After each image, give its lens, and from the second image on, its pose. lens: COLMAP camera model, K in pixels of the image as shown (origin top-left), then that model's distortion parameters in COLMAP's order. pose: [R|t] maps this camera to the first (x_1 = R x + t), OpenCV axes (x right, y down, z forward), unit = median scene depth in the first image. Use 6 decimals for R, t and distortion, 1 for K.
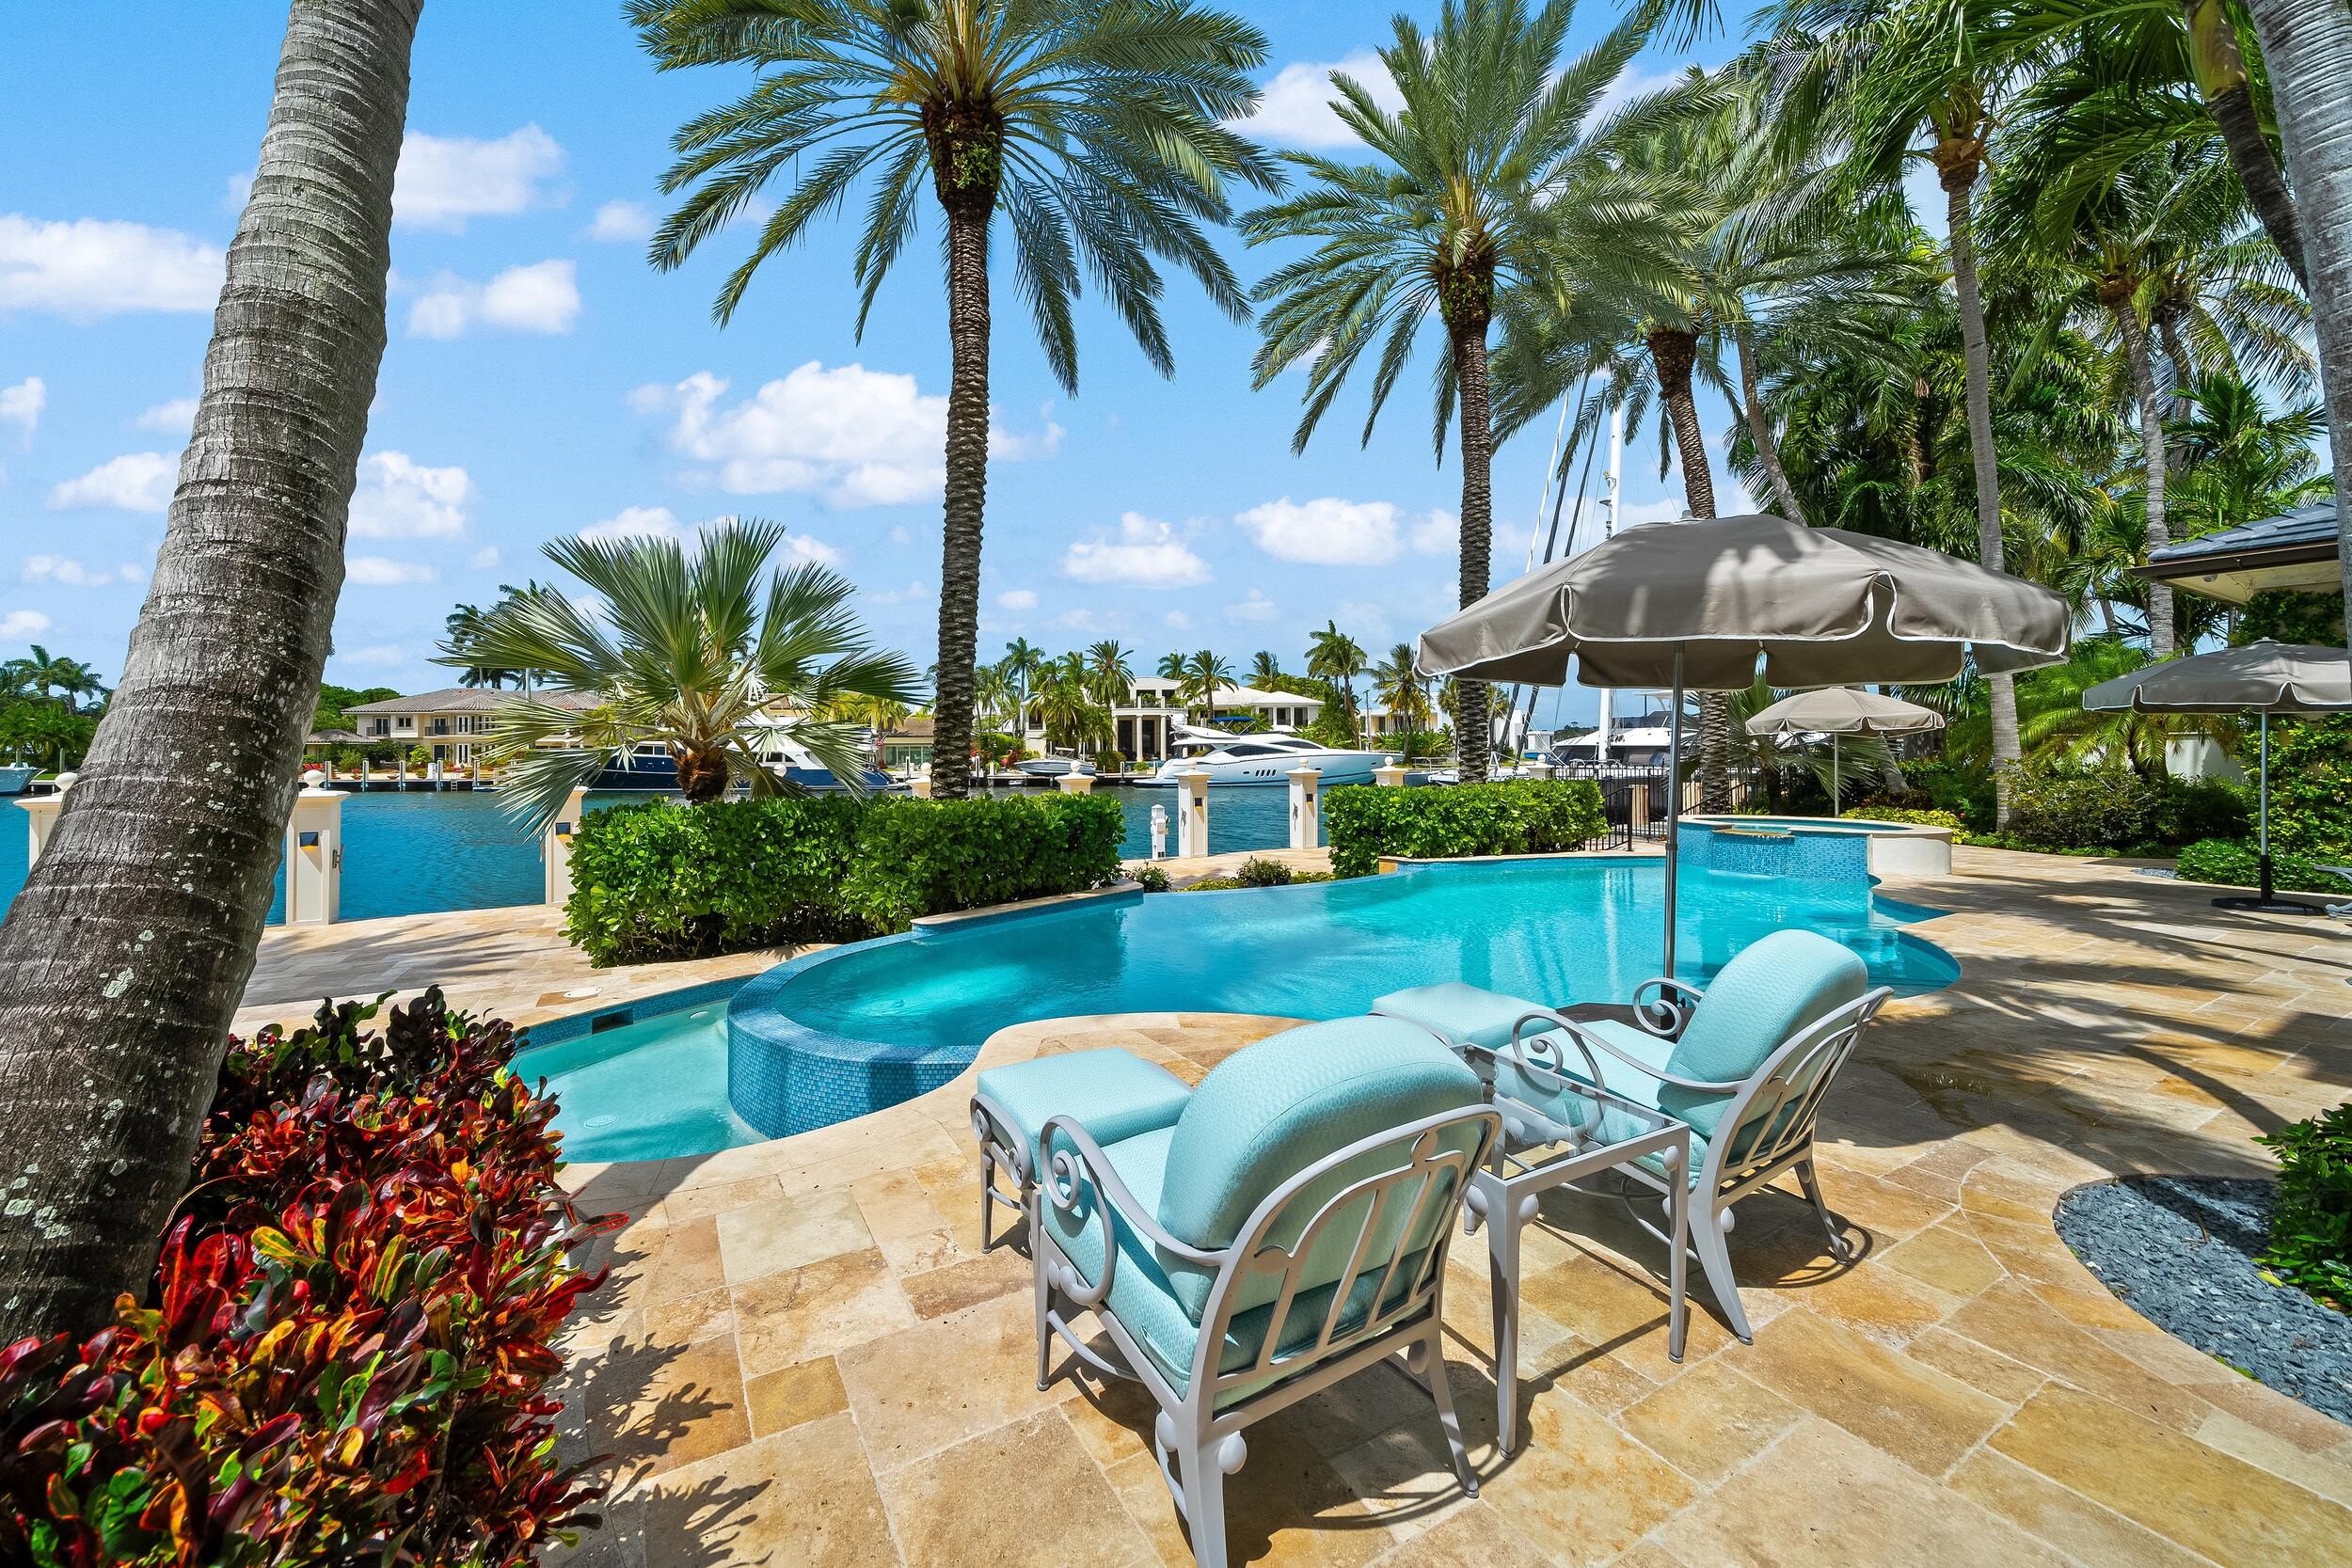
lens RADIAL K [[856.6, 0, 1099.3], [0, 856.6, 744.0], [0, 0, 1]] dist [-0.001720, -0.000157]
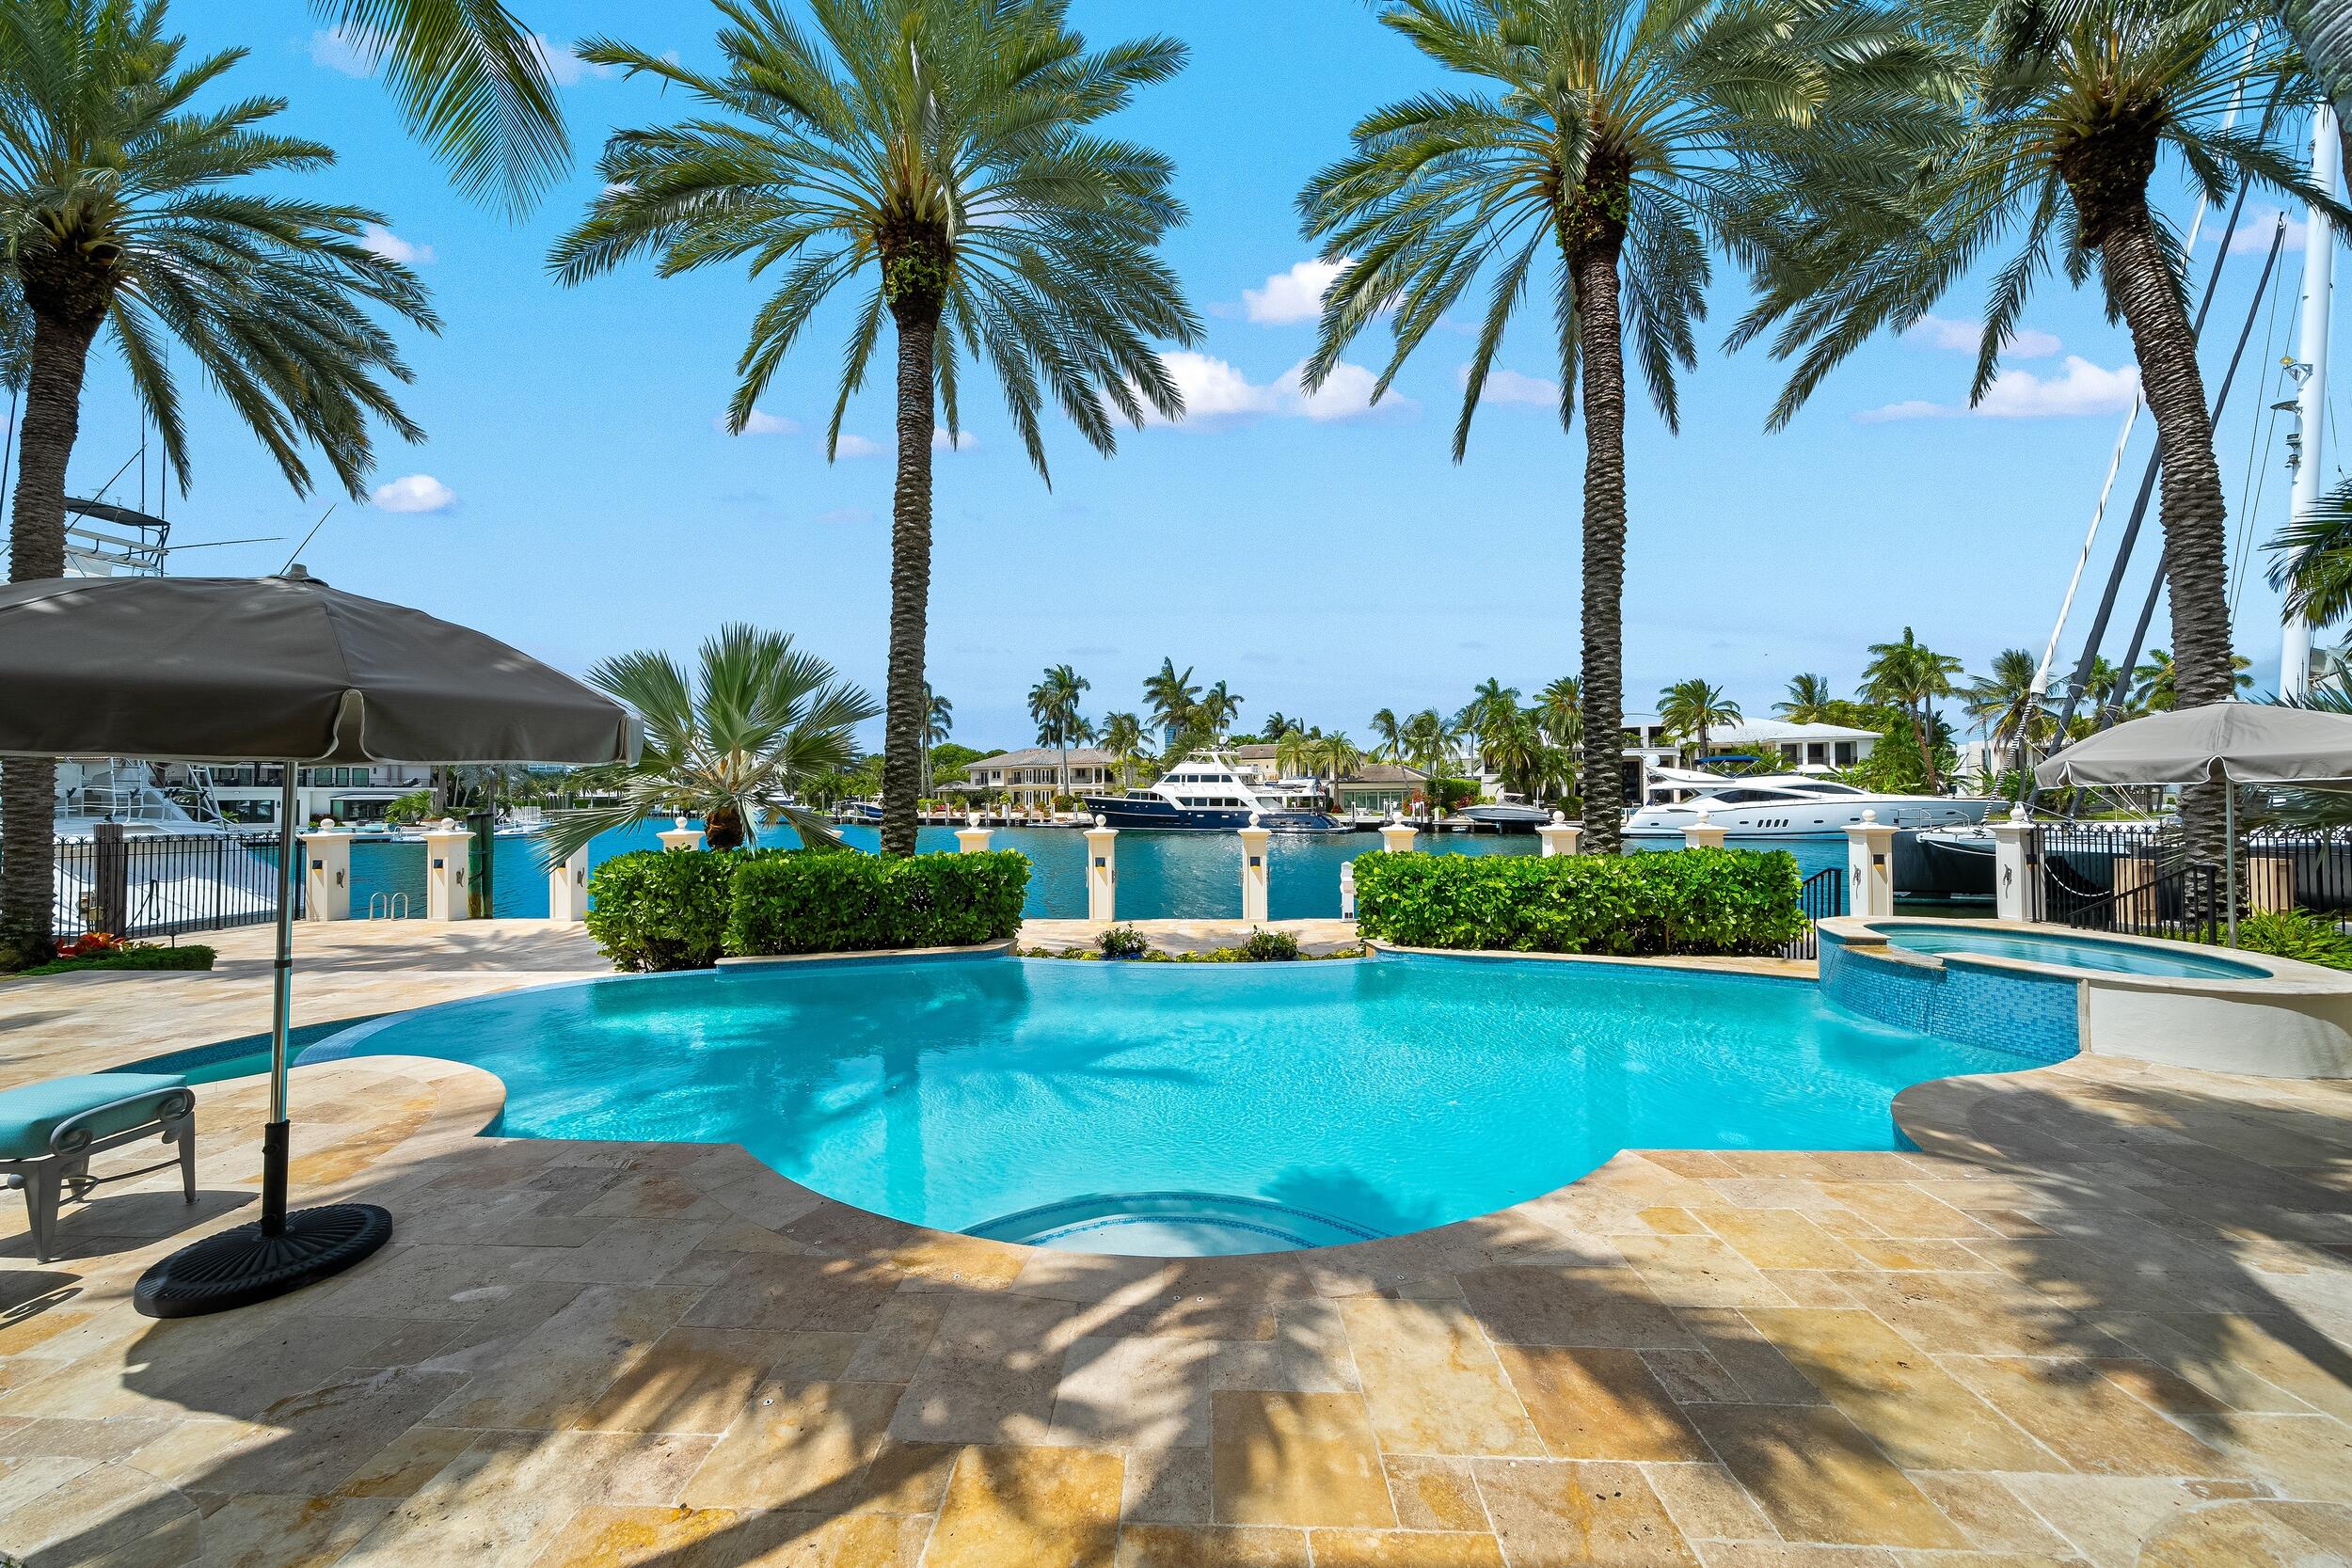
lens RADIAL K [[810.5, 0, 1170.7], [0, 810.5, 786.6], [0, 0, 1]] dist [-0.001628, -0.000146]
pose [[0.863459, -0.005710, -0.504387, 0.667316], [0.005028, 0.999984, -0.002714, -0.017501], [0.504394, -0.000192, 0.863473, 0.273569]]
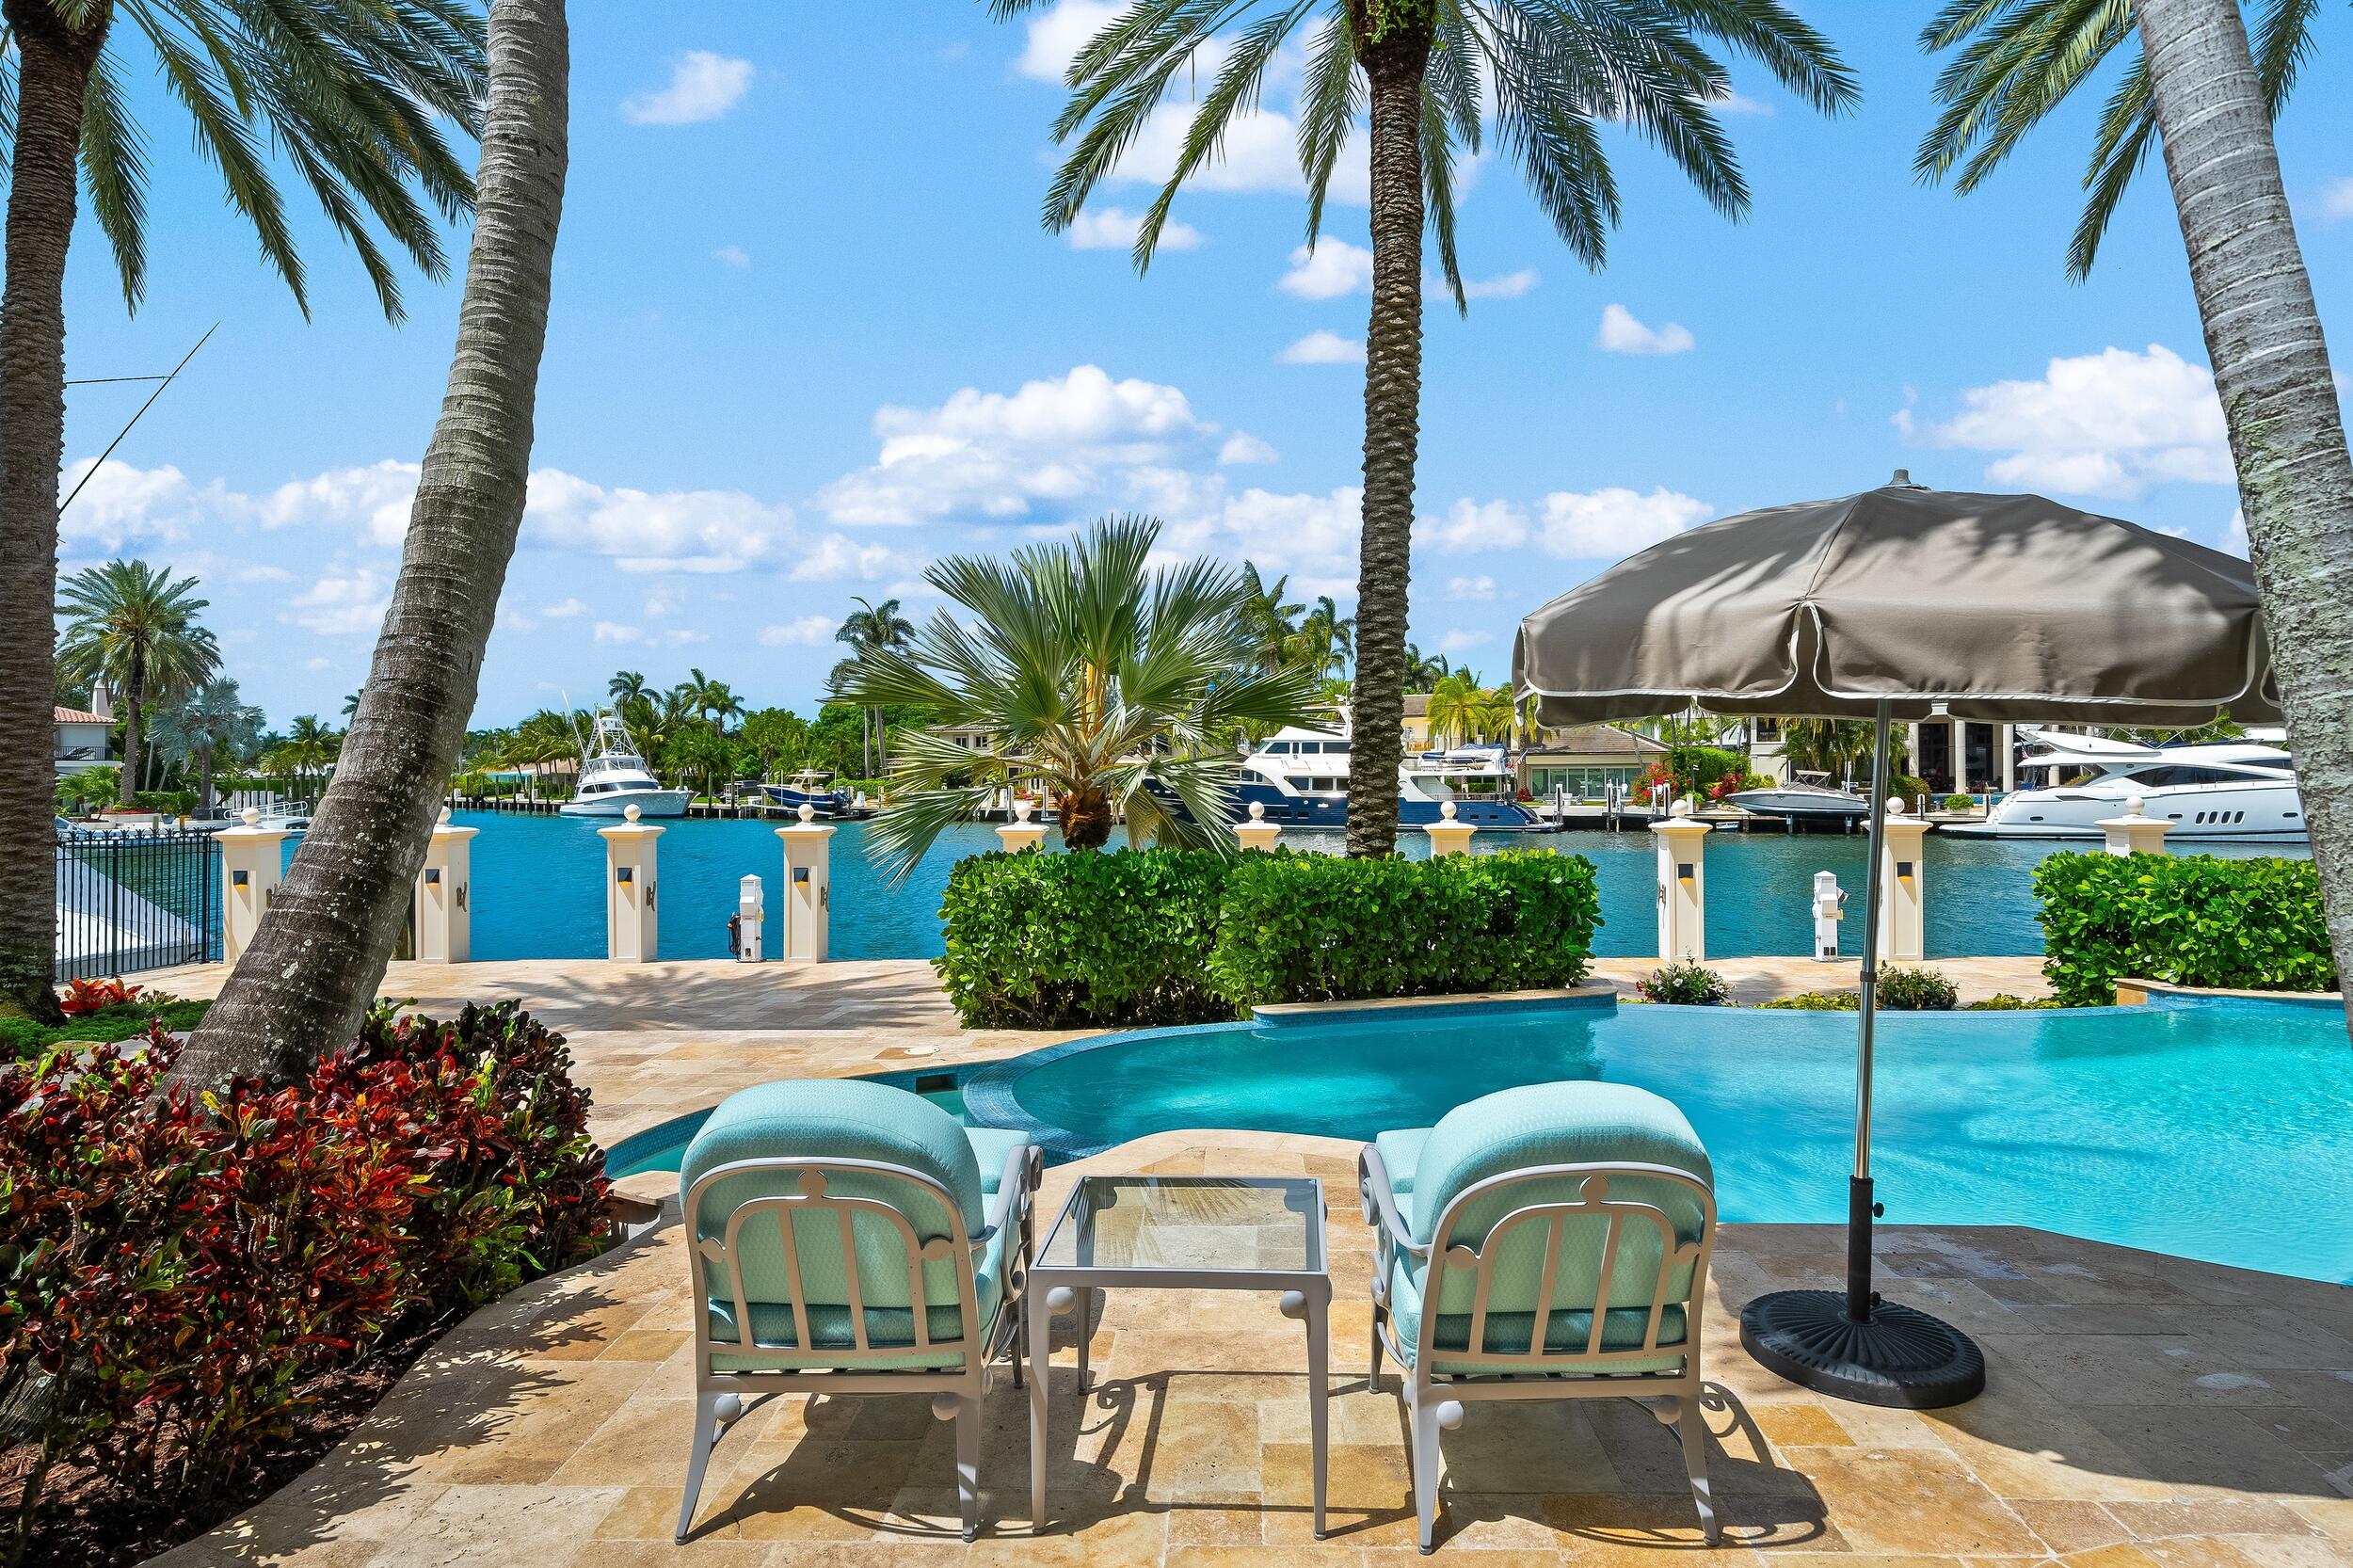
lens RADIAL K [[1268.0, 0, 1223.4], [0, 1268.0, 774.5], [0, 0, 1]] dist [0.001014, -0.000546]
pose [[0.873720, 0.000762, -0.486429, 0.258820], [0.003830, 0.999957, 0.008445, -0.017650], [0.486414, -0.009241, 0.873679, -0.040828]]
